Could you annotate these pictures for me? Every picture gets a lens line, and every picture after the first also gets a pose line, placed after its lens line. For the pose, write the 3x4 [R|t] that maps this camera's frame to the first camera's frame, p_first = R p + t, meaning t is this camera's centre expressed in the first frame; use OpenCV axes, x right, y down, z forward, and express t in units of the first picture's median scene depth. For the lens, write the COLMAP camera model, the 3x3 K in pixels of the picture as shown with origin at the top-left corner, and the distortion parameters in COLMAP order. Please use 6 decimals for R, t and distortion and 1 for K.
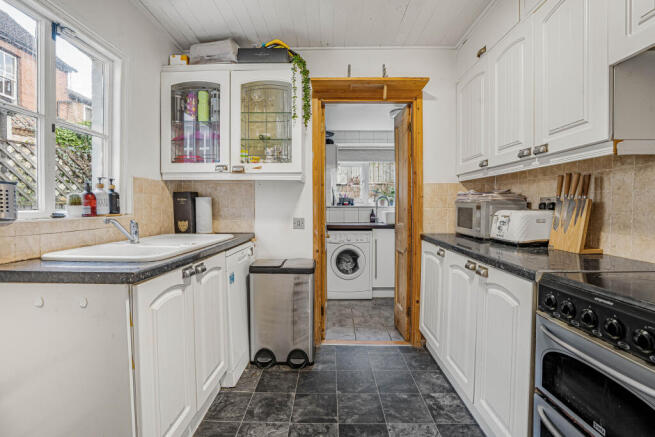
lens RADIAL K [[302.5, 0, 329.0], [0, 302.5, 207.2], [0, 0, 1]] dist [-0.028035, 0.001040]
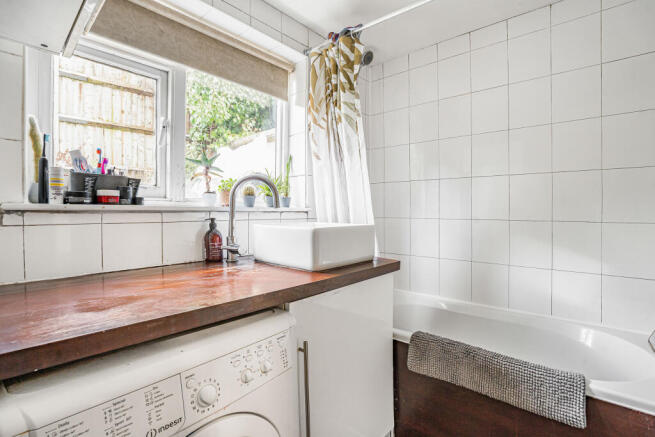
lens RADIAL K [[302.5, 0, 329.0], [0, 302.5, 207.2], [0, 0, 1]] dist [-0.028035, 0.001040]
pose [[0.629686, 0.001844, 0.776848, -0.037821], [0.008322, 0.999924, -0.009120, 0.000569], [-0.776805, 0.012208, 0.629622, 1.411665]]
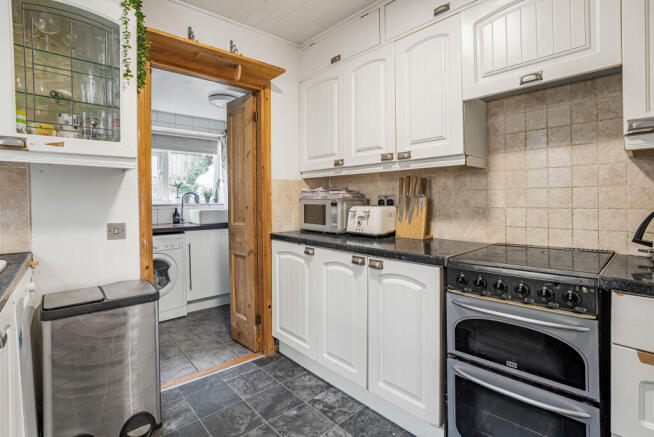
lens RADIAL K [[311.9, 0, 326.5], [0, 311.9, 198.8], [0, 0, 1]] dist [-0.051449, 0.000921]
pose [[0.735141, -0.003093, 0.677907, -0.247387], [0.012241, 0.999887, -0.008712, -0.008441], [-0.677803, 0.014703, 0.735096, 0.197440]]
